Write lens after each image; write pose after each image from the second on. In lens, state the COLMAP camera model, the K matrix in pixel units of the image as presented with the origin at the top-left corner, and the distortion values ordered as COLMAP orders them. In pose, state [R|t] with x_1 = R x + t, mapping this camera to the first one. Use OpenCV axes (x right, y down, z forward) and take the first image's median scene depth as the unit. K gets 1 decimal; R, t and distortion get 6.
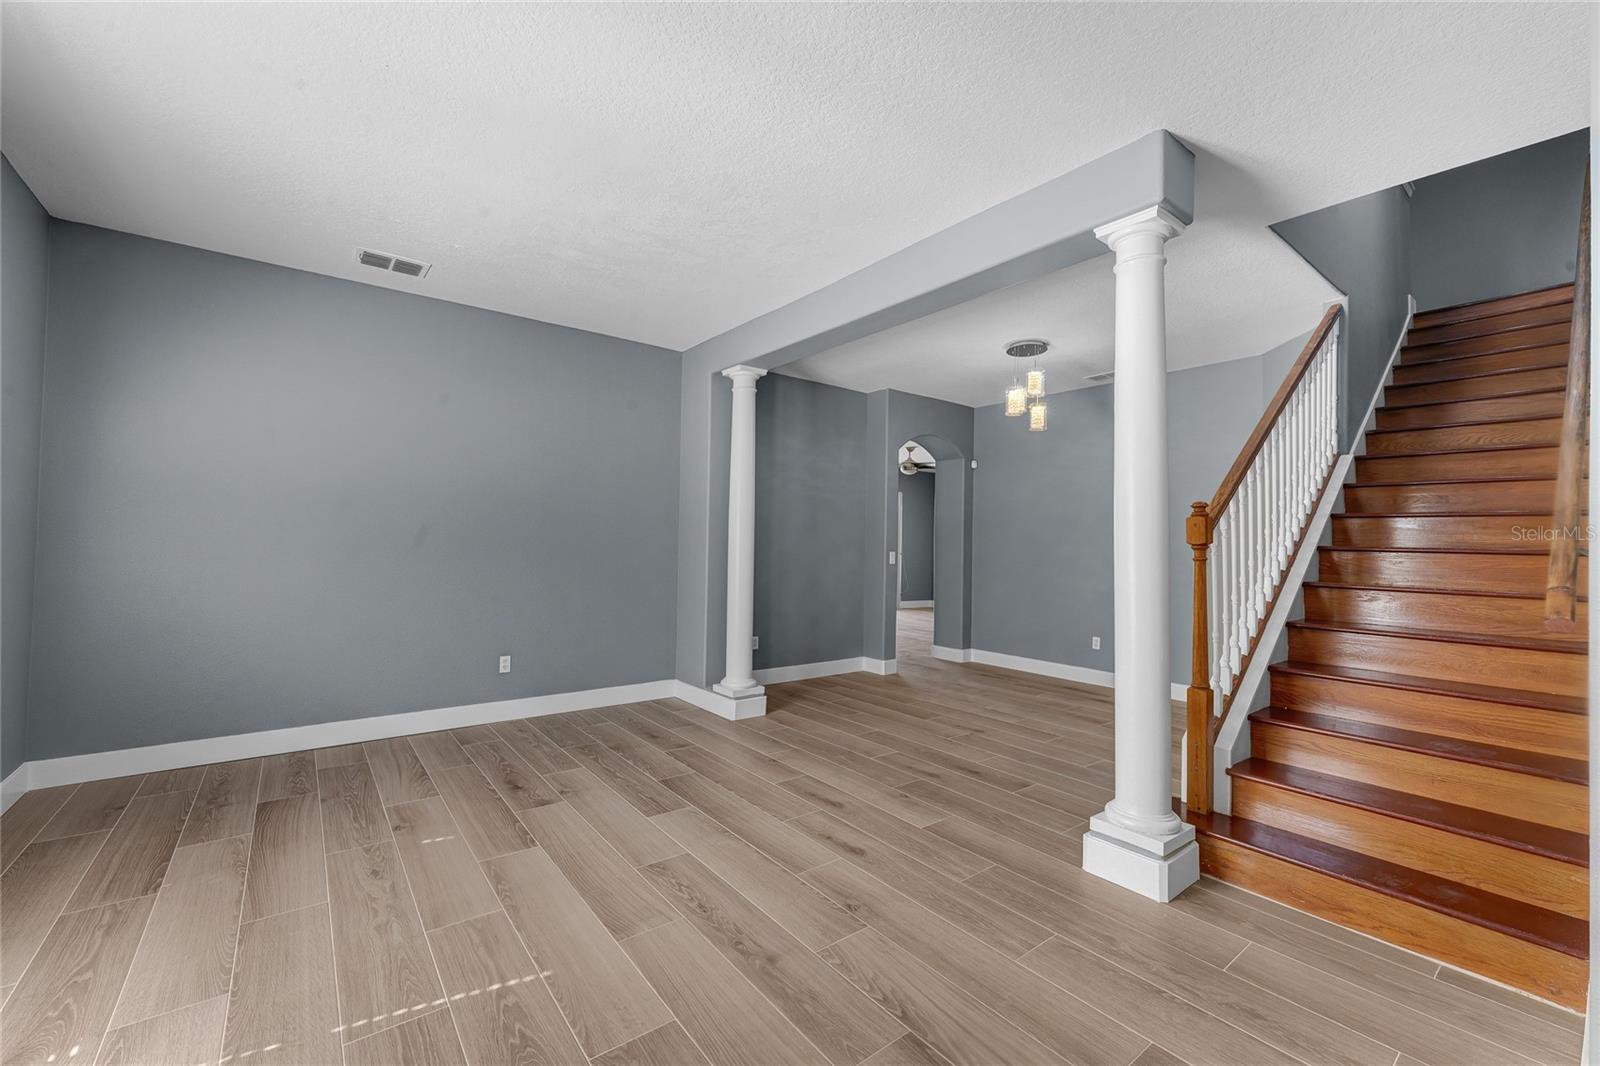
lens RADIAL K [[650.6, 0, 800.0], [0, 650.6, 533.0], [0, 0, 1]] dist [-0.001653, -0.000050]
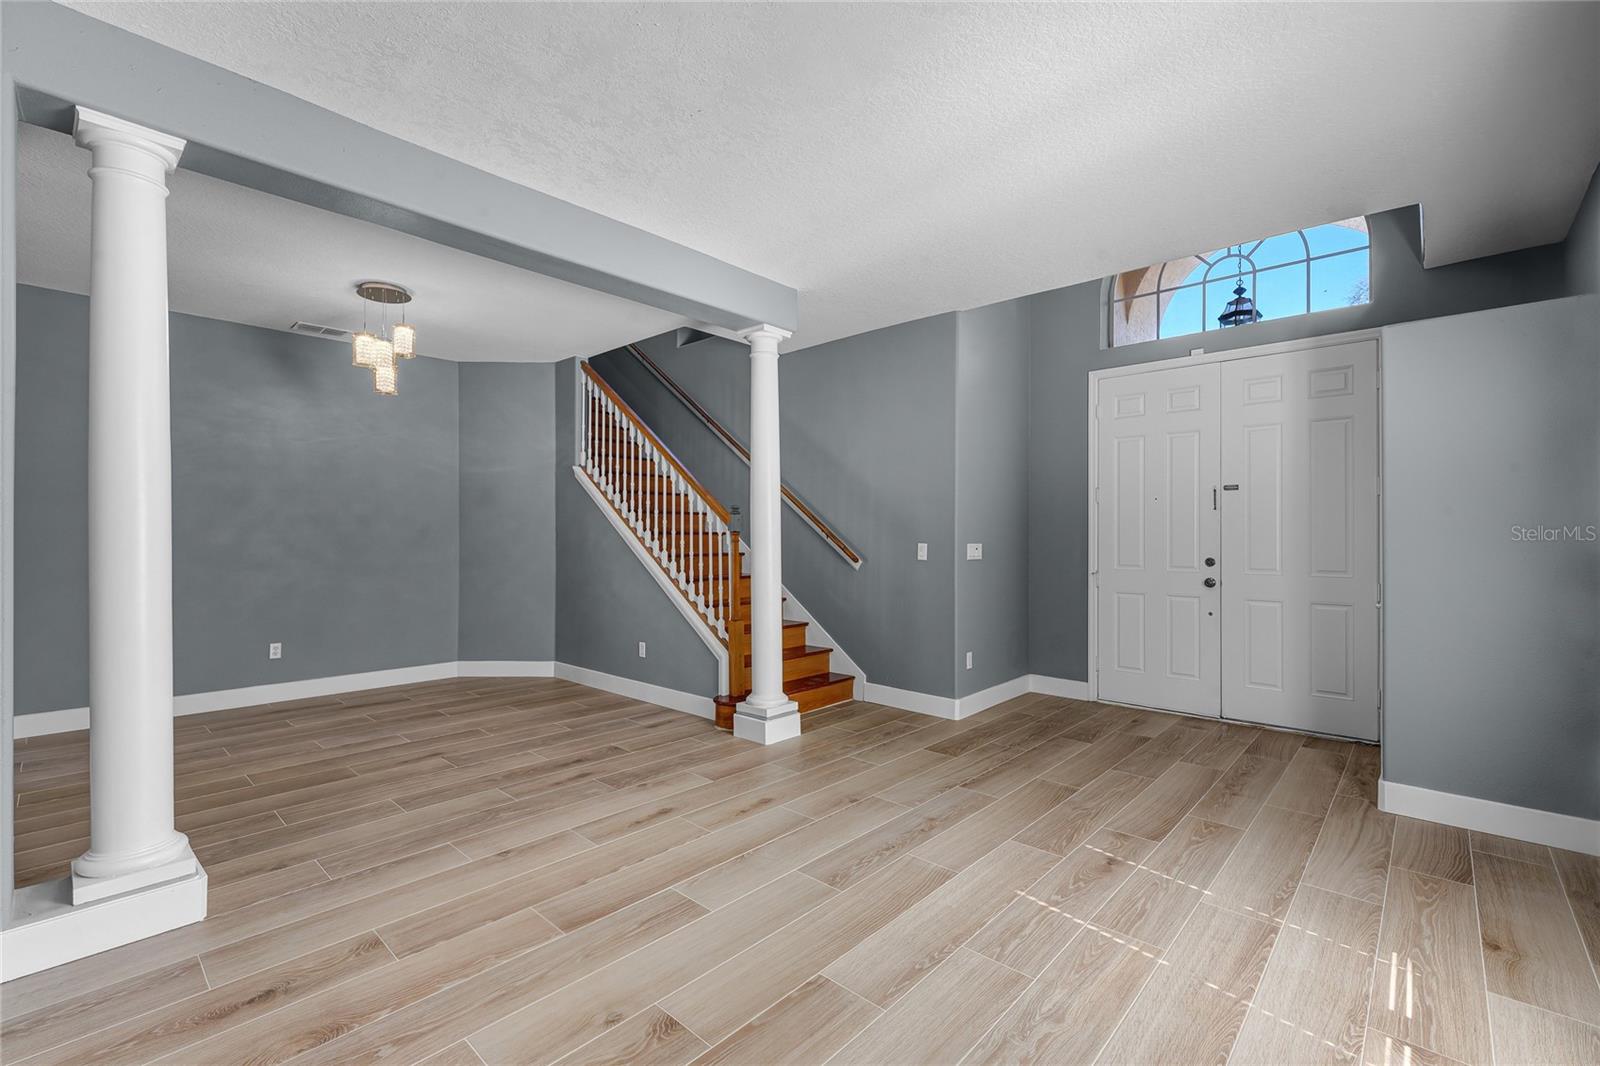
lens RADIAL K [[690.2, 0, 794.9], [0, 690.2, 533.7], [0, 0, 1]] dist [-0.000228, -0.000327]
pose [[-0.157796, -0.015161, 0.987355, -0.871860], [-0.022087, 0.999686, 0.011820, -0.000847], [-0.987225, -0.019942, -0.158081, 0.893823]]
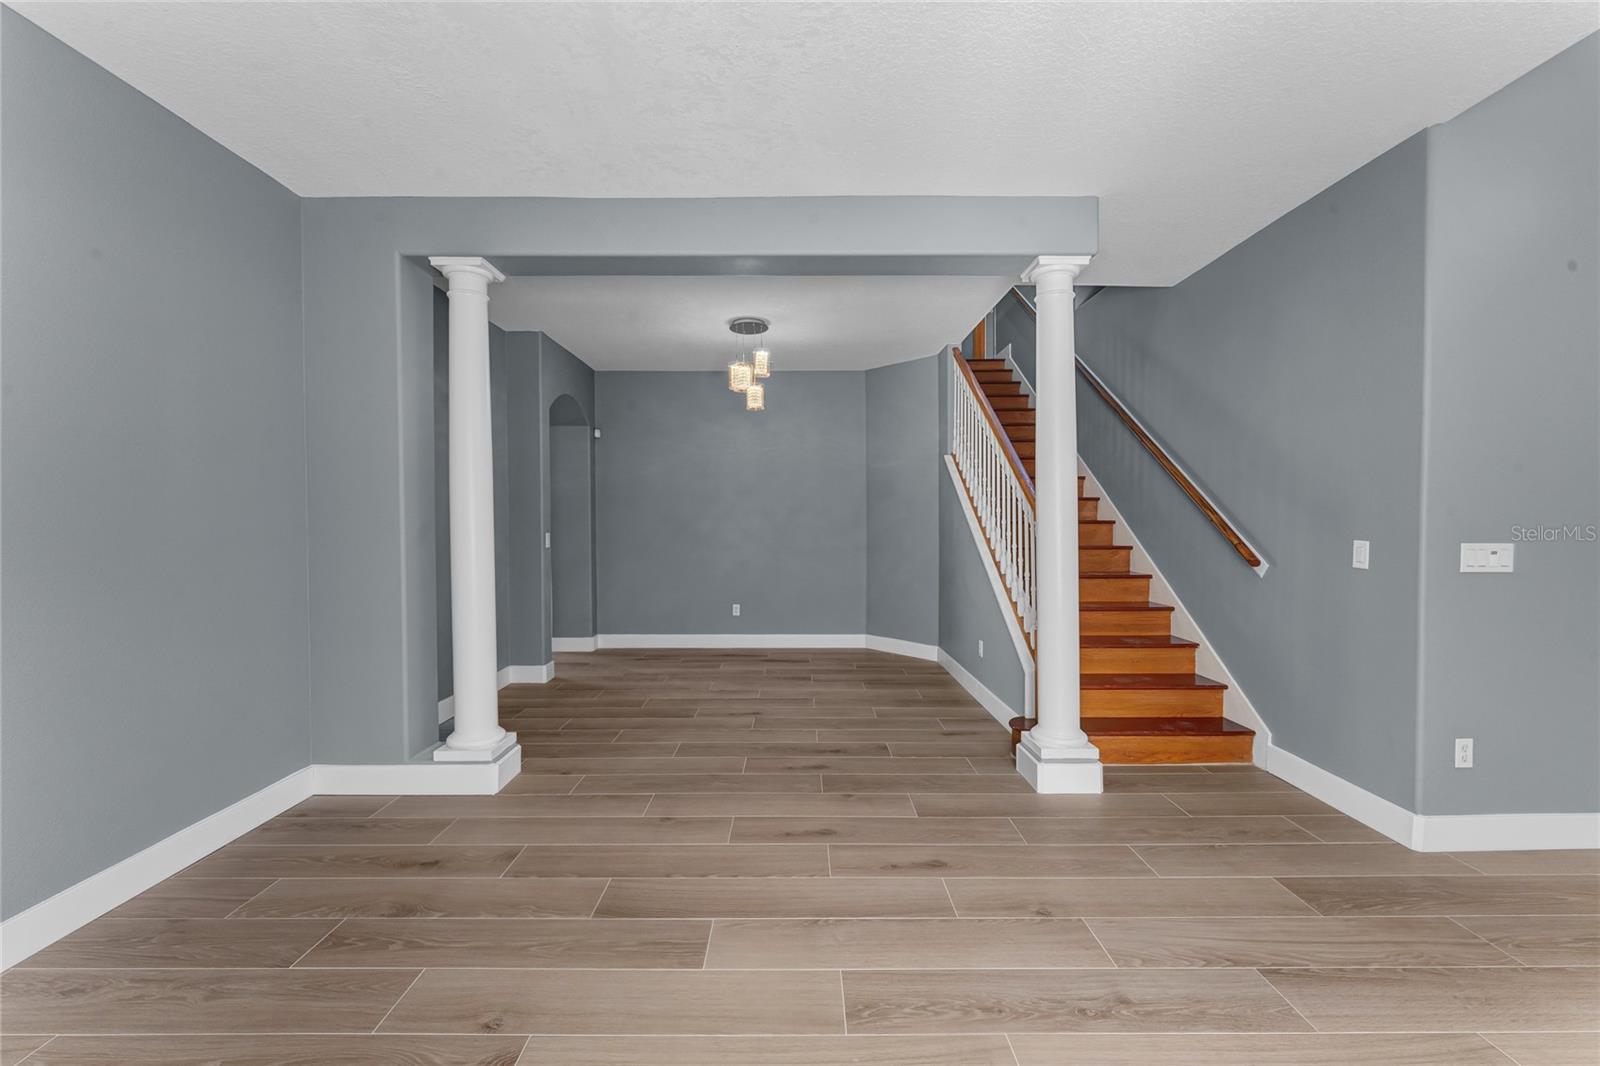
lens RADIAL K [[636.0, 0, 800.0], [0, 636.0, 533.0], [0, 0, 1]] dist [-0.004115, -0.000348]
pose [[0.613222, -0.036115, 0.789084, -0.560838], [-0.000544, 0.998935, 0.046142, -0.015709], [-0.789910, -0.028724, 0.612549, 0.476964]]
